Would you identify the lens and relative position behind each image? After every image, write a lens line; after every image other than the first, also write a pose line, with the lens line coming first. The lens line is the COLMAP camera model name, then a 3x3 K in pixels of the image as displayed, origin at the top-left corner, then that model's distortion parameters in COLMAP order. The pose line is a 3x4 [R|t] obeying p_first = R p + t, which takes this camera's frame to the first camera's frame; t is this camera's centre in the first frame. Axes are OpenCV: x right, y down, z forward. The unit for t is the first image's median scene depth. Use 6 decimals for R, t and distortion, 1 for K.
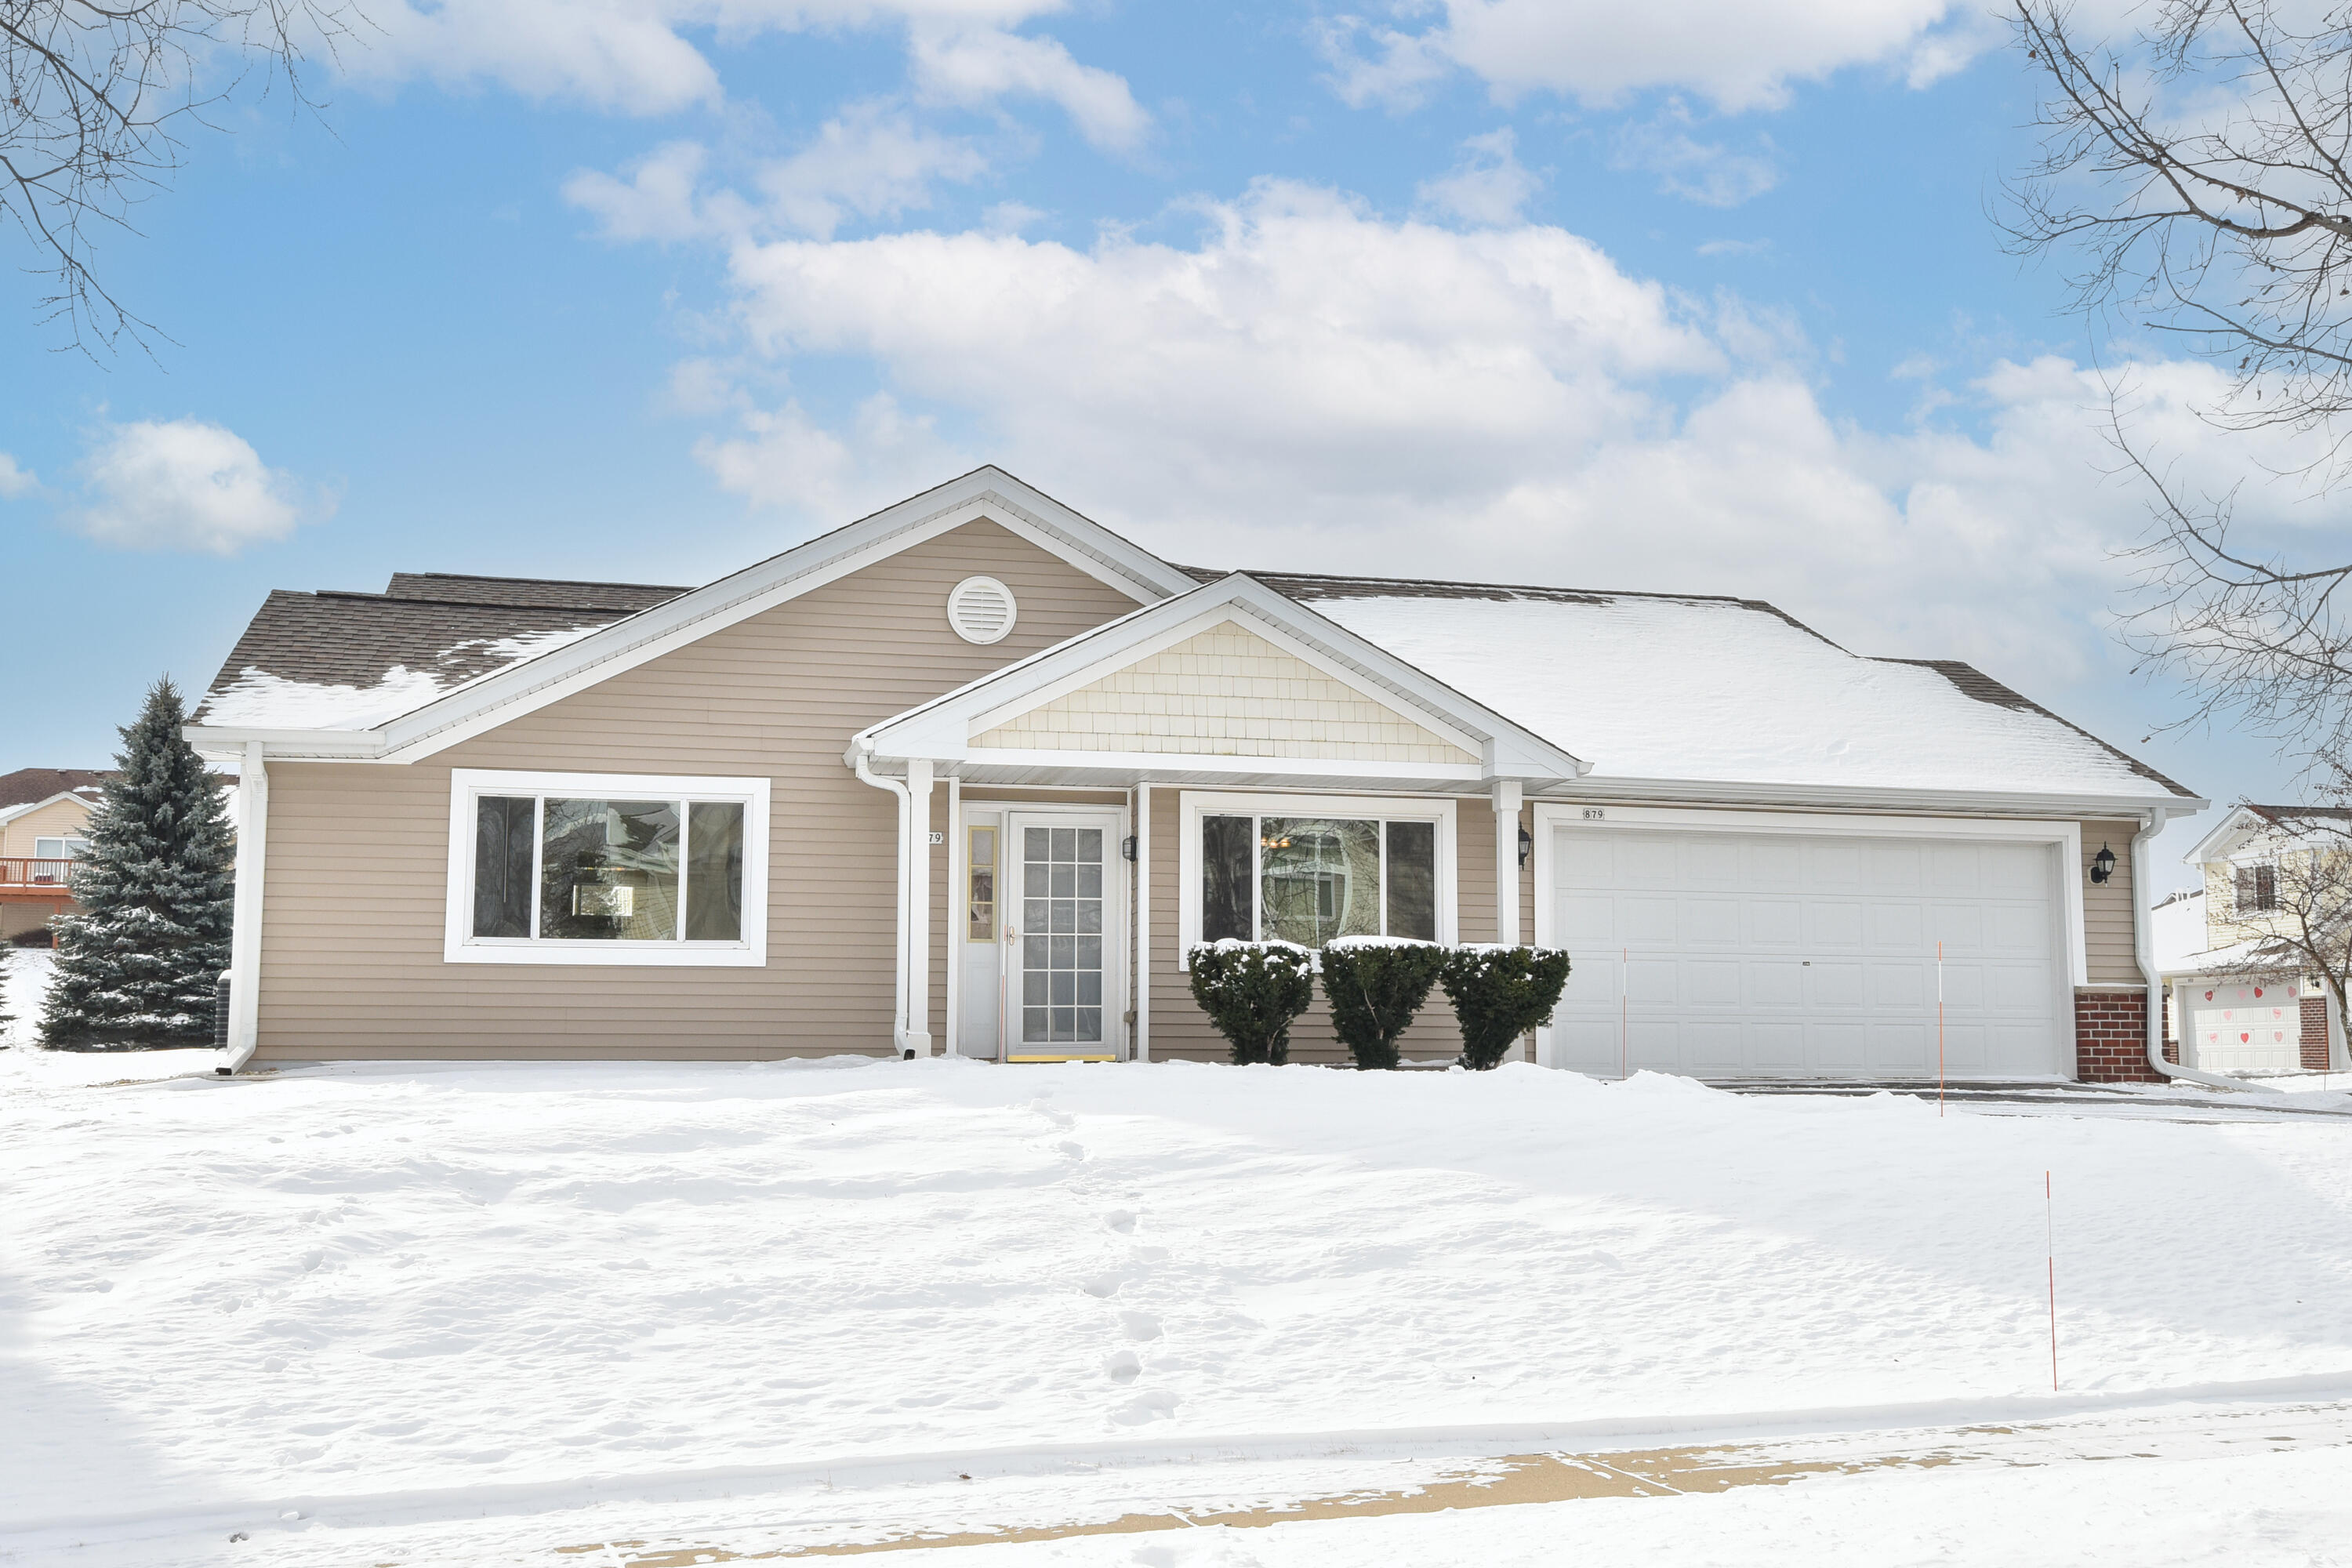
lens RADIAL K [[2344.3, 0, 1178.5], [0, 2344.3, 796.7], [0, 0, 1]] dist [0.001726, 0.000000]
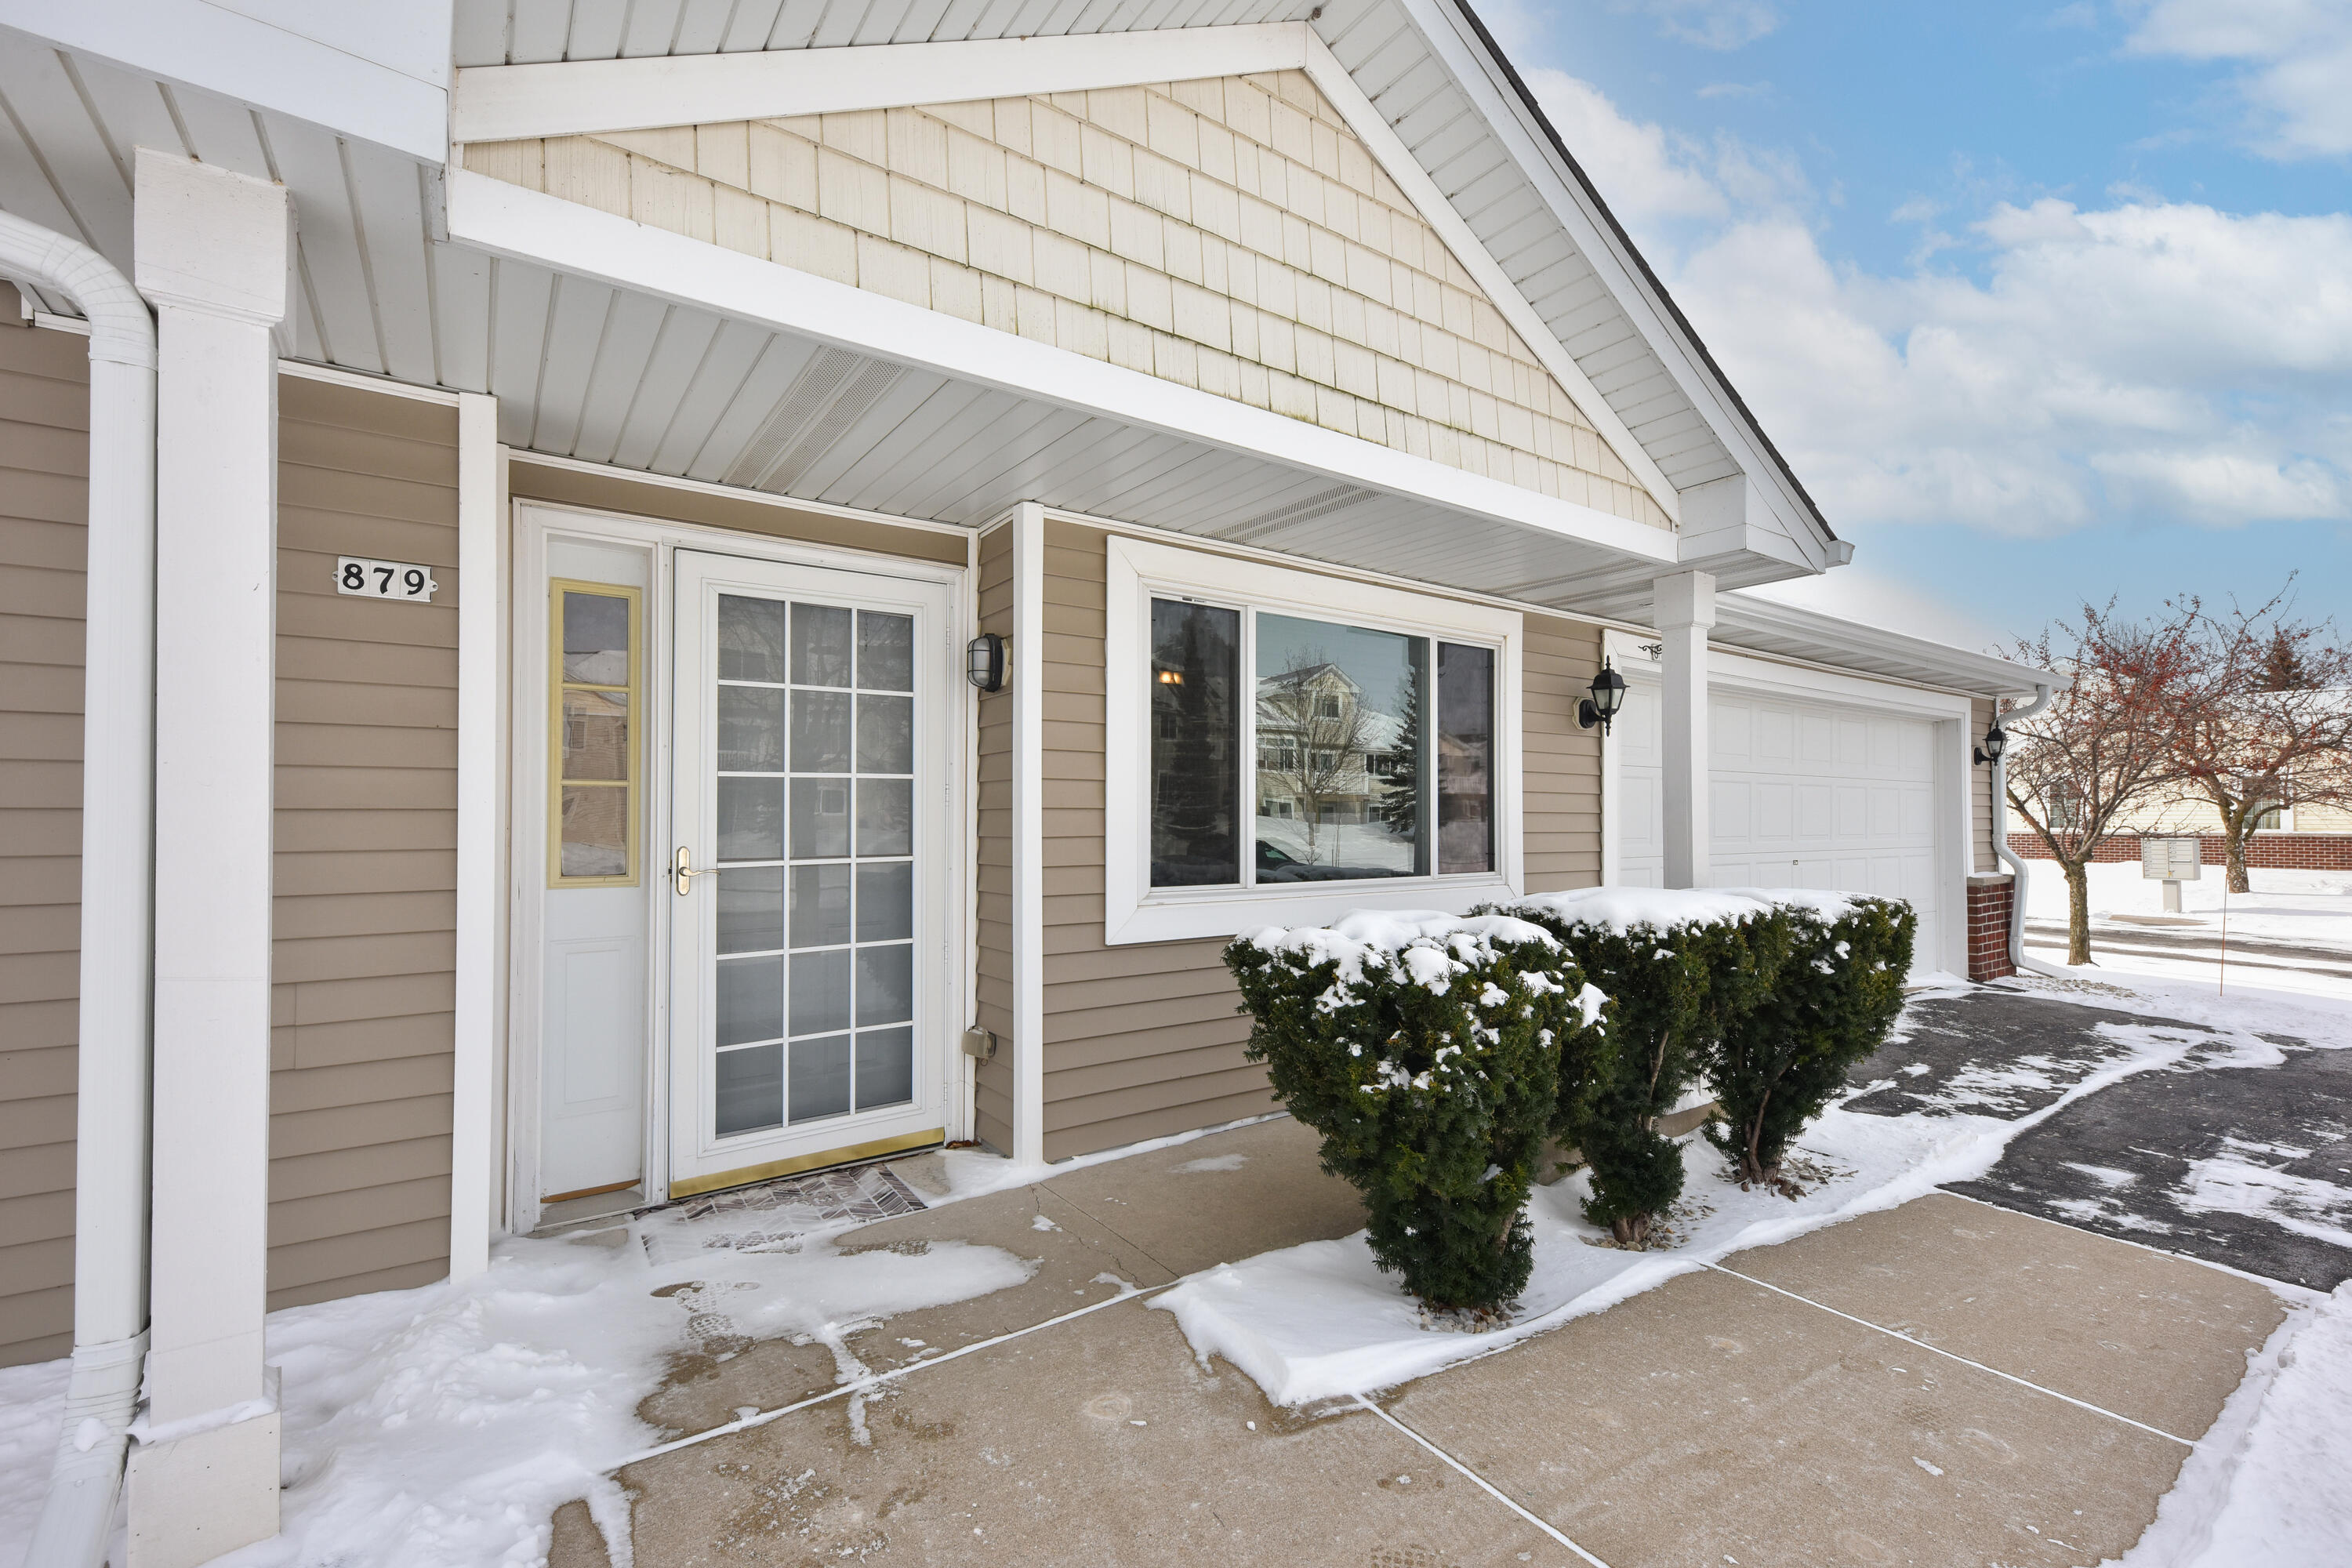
lens RADIAL K [[1024.2, 0, 1195.5], [0, 1024.2, 797.1], [0, 0, 1]] dist [0.005280, 0.000106]
pose [[0.925717, 0.005586, 0.378177, -0.056916], [-0.041846, 0.995265, 0.087730, 0.029017], [-0.375896, -0.097039, 0.921567, 0.815854]]
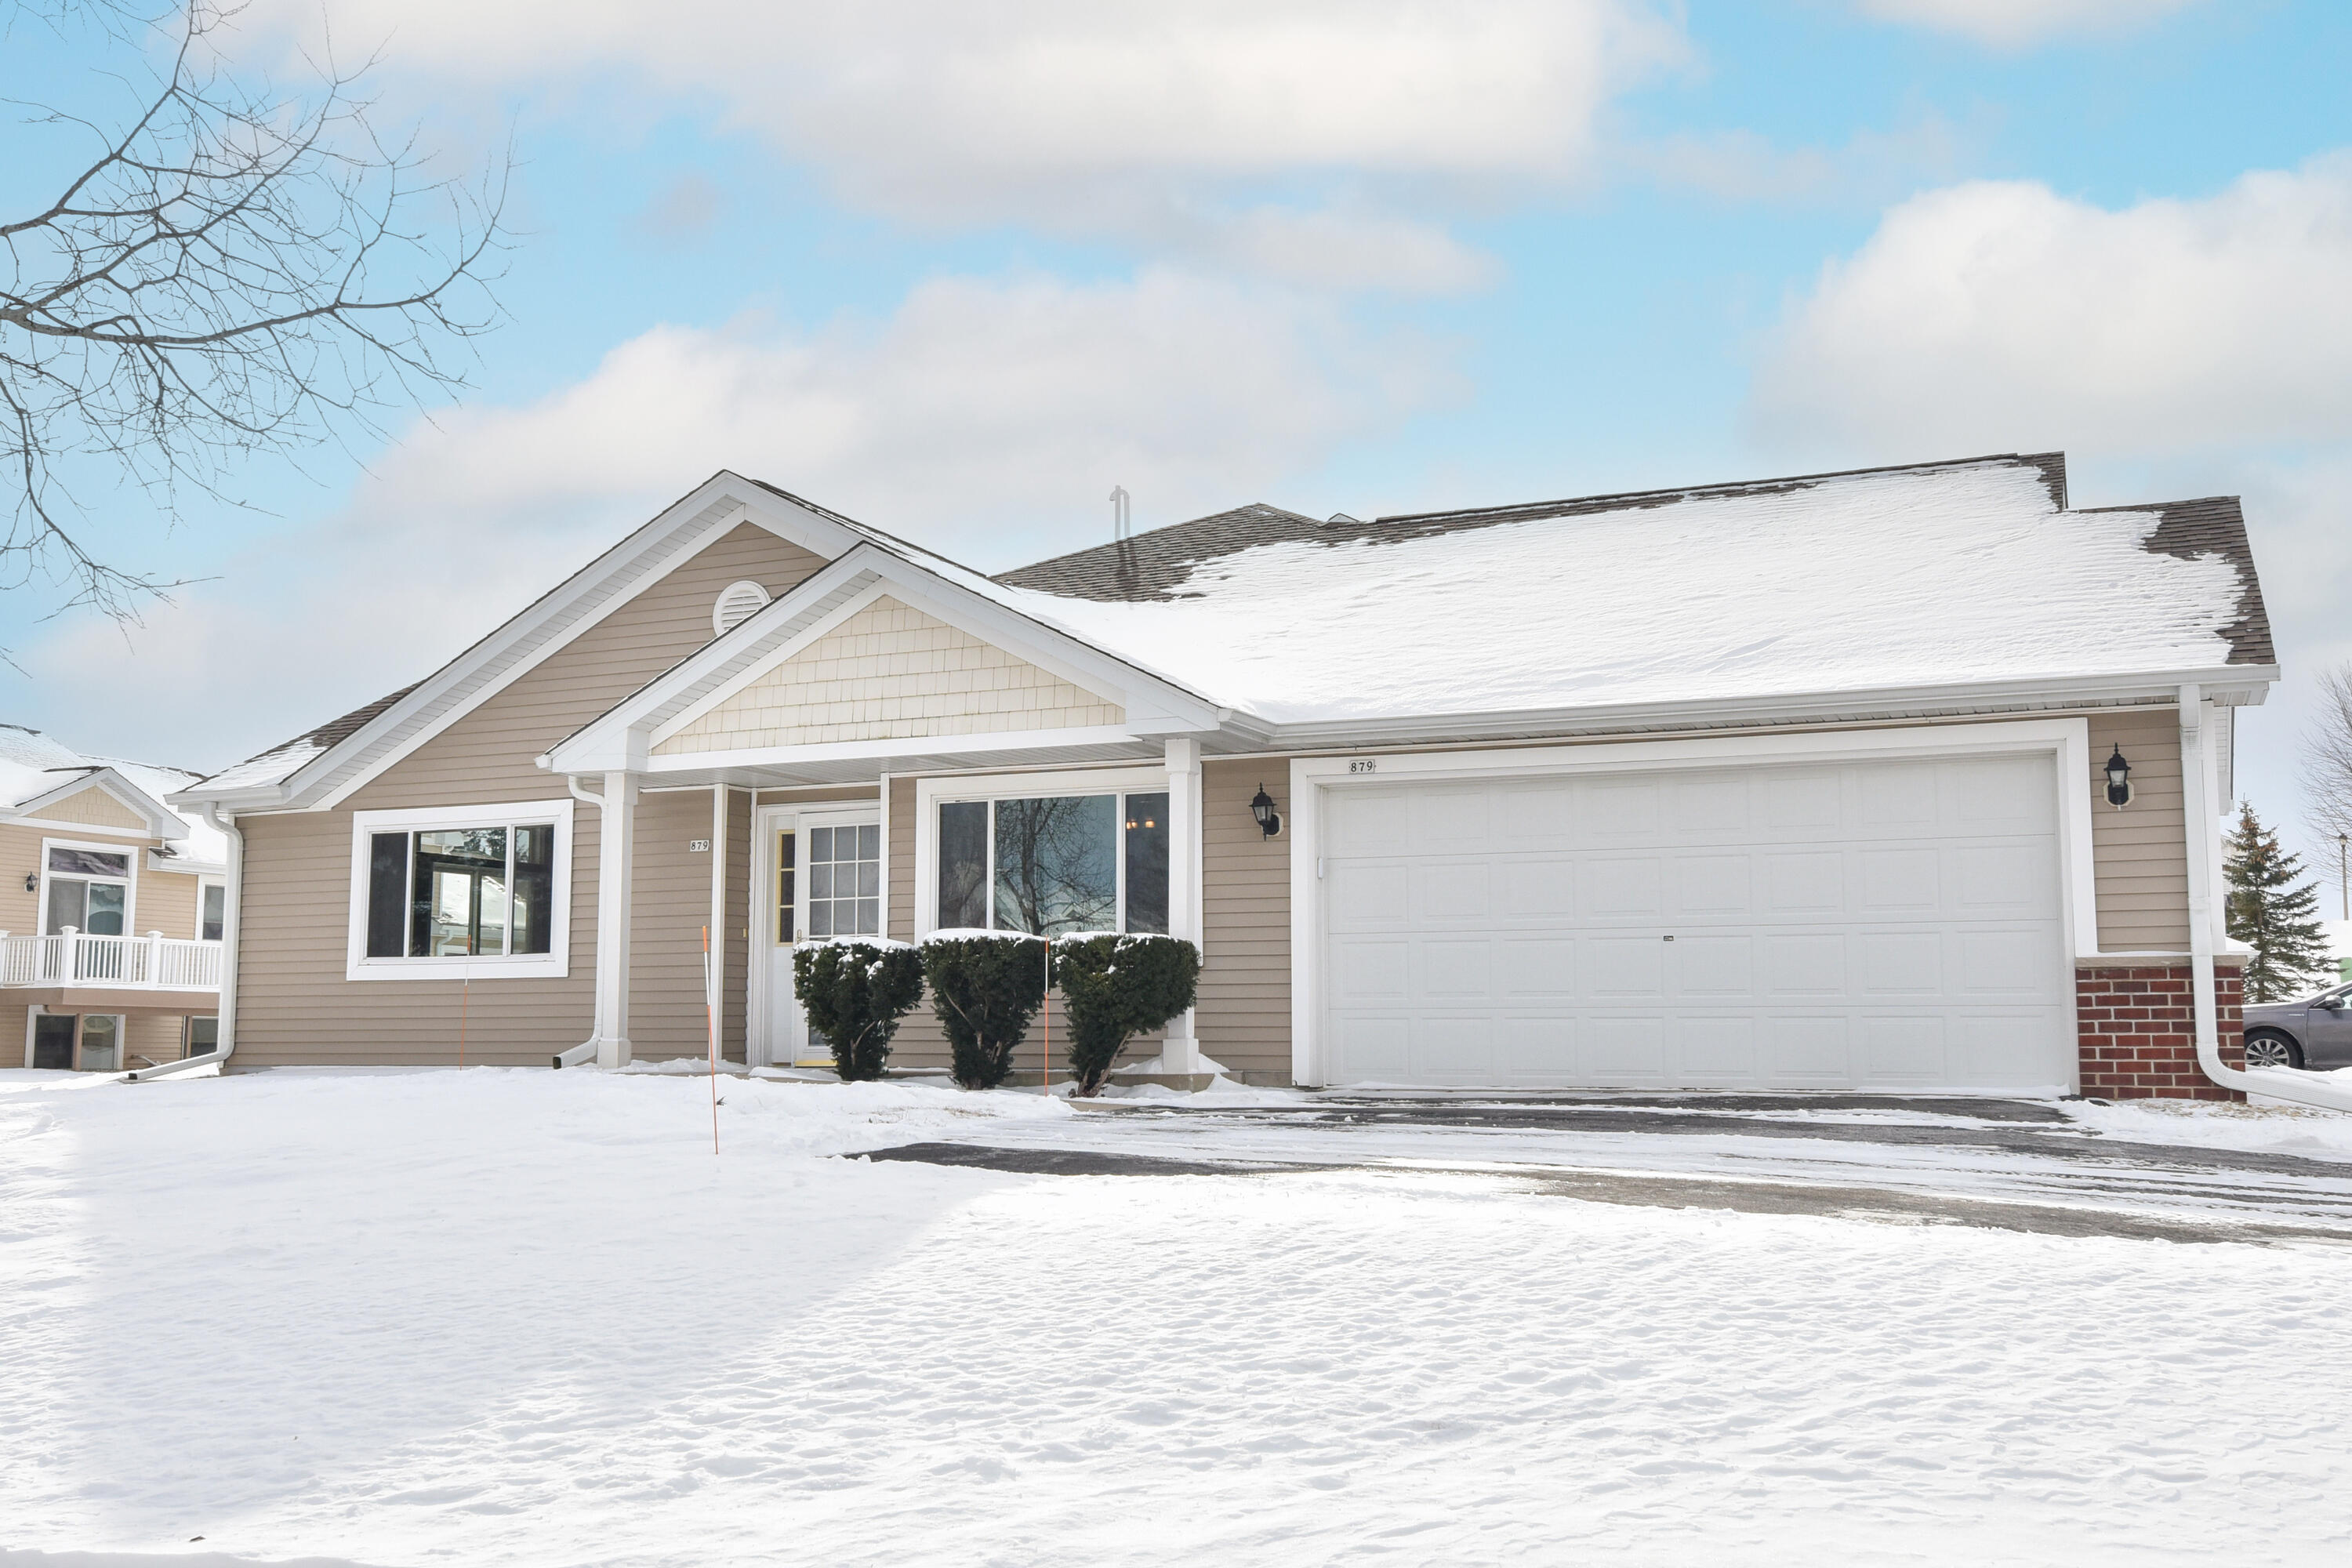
lens RADIAL K [[2220.0, 0, 1174.8], [0, 2220.0, 770.4], [0, 0, 1]] dist [-0.012602, 0.000000]
pose [[0.787938, -0.079404, -0.610613, 0.628634], [0.071766, 0.996735, -0.037008, 0.034475], [0.611558, -0.014662, 0.791064, 0.360264]]
